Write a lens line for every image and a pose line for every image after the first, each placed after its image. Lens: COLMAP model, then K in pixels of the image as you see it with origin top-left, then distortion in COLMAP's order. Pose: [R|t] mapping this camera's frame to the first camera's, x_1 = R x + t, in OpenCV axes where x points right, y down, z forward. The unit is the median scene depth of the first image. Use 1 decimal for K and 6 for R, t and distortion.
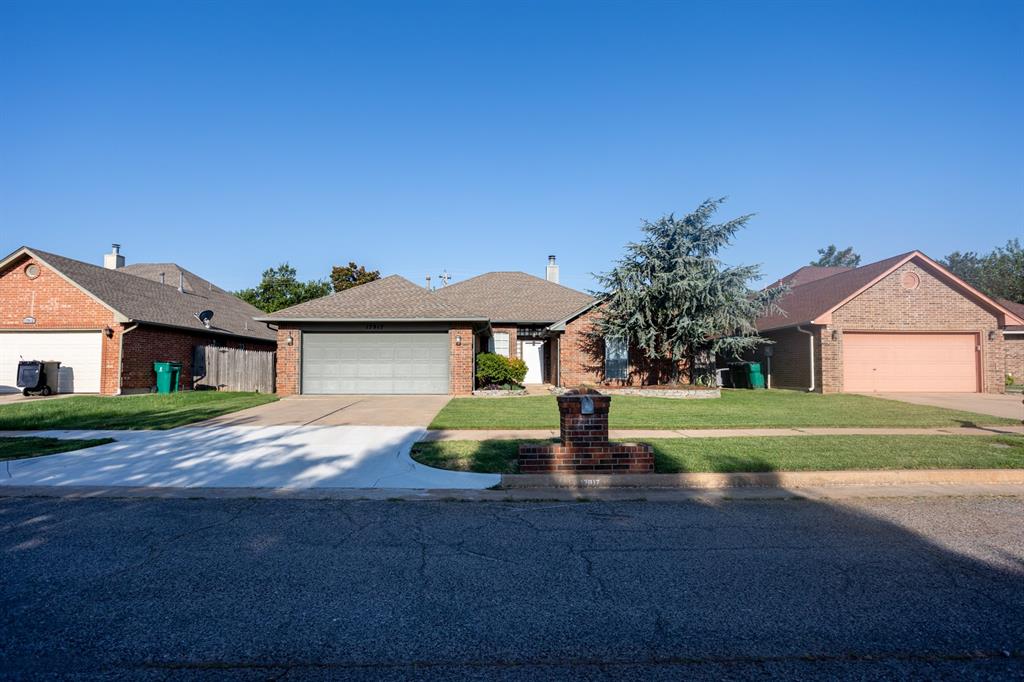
lens RADIAL K [[502.6, 0, 518.3], [0, 502.6, 336.6], [0, 0, 1]] dist [-0.047537, 0.025450]
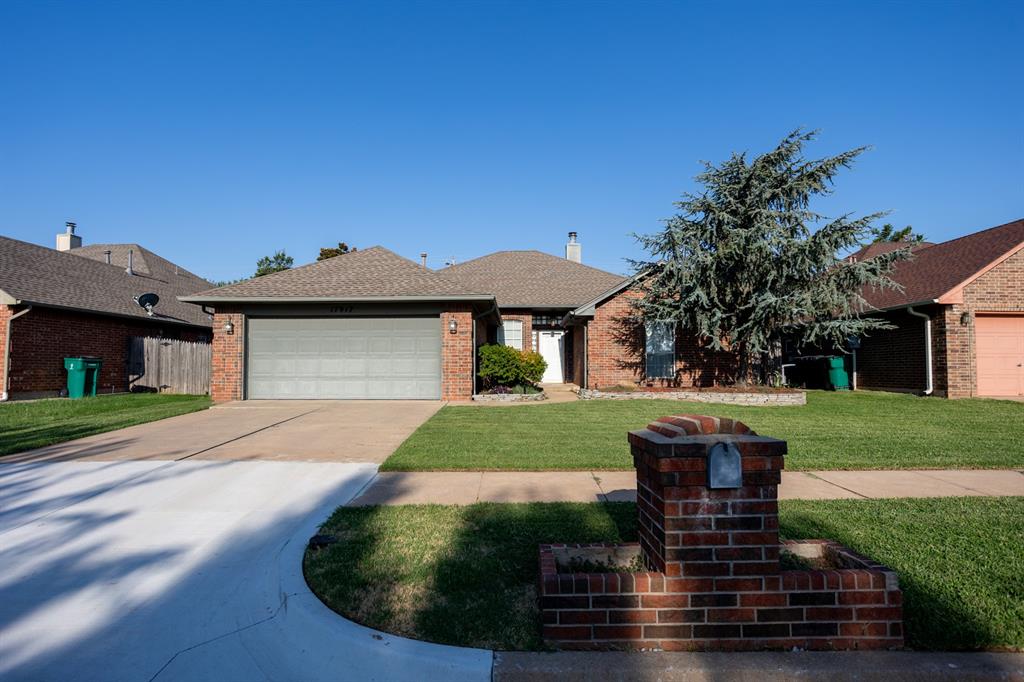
lens RADIAL K [[502.6, 0, 518.3], [0, 502.6, 336.6], [0, 0, 1]] dist [-0.047537, 0.025450]
pose [[0.999577, -0.003091, -0.028931, -0.001895], [0.003341, 0.999957, 0.008606, 0.014908], [0.028903, -0.008699, 0.999544, 0.251020]]
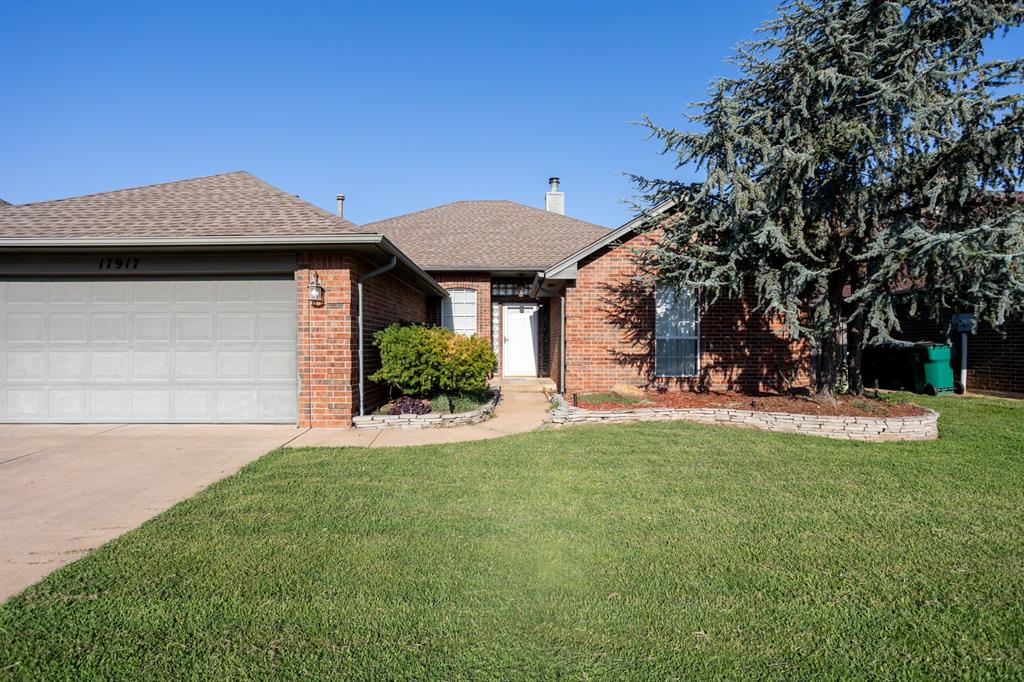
lens RADIAL K [[507.7, 0, 511.7], [0, 507.7, 335.1], [0, 0, 1]] dist [-0.031947, 0.000737]
pose [[0.999703, -0.000004, -0.024389, 0.048031], [0.001315, 0.998555, 0.053731, 0.017161], [0.024353, -0.053747, 0.998258, 0.566025]]
